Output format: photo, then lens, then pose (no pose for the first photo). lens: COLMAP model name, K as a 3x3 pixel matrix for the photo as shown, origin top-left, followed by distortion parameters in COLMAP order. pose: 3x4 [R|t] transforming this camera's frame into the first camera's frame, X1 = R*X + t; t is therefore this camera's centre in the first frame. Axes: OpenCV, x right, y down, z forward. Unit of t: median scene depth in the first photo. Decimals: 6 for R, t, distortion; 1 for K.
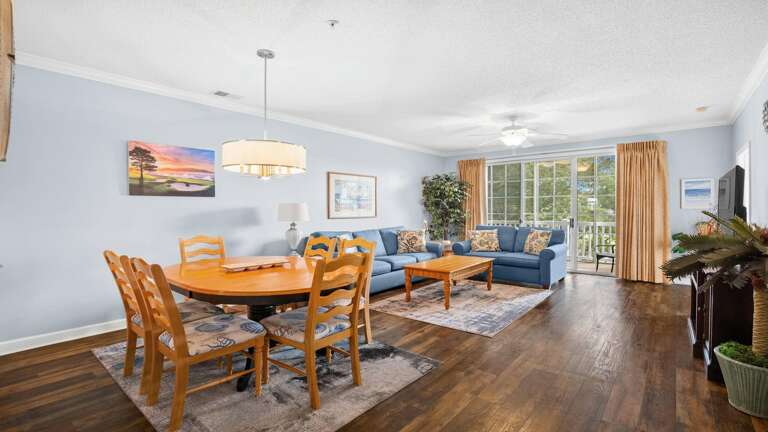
lens RADIAL K [[354.2, 0, 382.3], [0, 354.2, 212.8], [0, 0, 1]] dist [-0.013890, -0.000399]
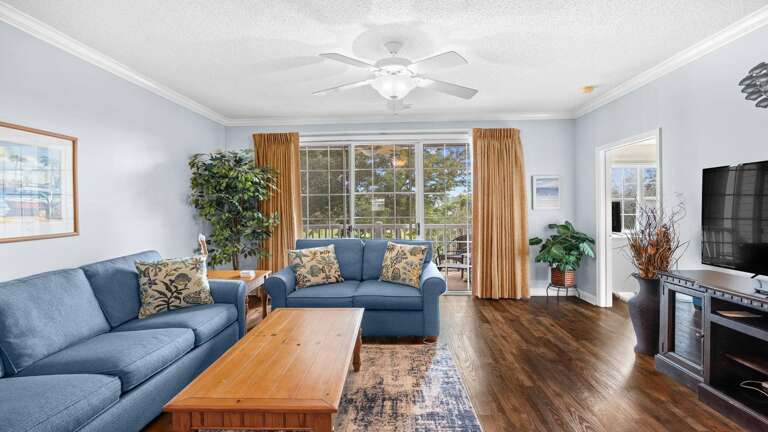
lens RADIAL K [[354.2, 0, 382.3], [0, 354.2, 212.8], [0, 0, 1]] dist [-0.013890, -0.000399]
pose [[0.791792, -0.012853, 0.610656, 0.017350], [0.011765, 0.999914, 0.005791, -0.012495], [-0.610678, 0.002599, 0.791875, 0.489509]]
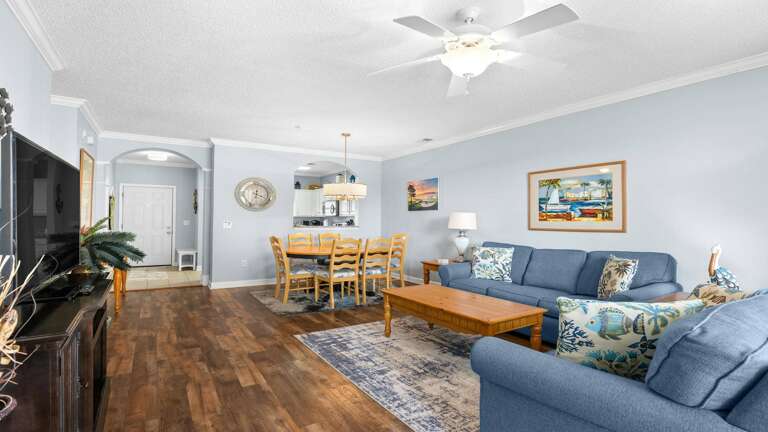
lens RADIAL K [[365.6, 0, 386.4], [0, 365.6, 215.6], [0, 0, 1]] dist [-0.013805, -0.000017]
pose [[-0.299549, -0.012953, -0.953993, 0.707605], [-0.013102, 0.999869, -0.009462, -0.003476], [0.953991, 0.009665, -0.299680, 0.877690]]
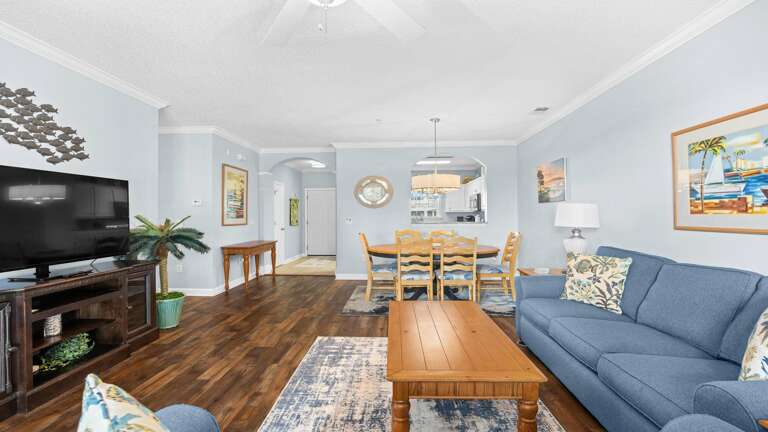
lens RADIAL K [[354.2, 0, 382.3], [0, 354.2, 212.8], [0, 0, 1]] dist [-0.013890, -0.000399]
pose [[-0.793666, 0.001255, -0.608352, 0.433886], [0.002625, 0.999996, -0.001361, -0.005598], [0.608348, -0.002677, -0.793666, 1.065664]]
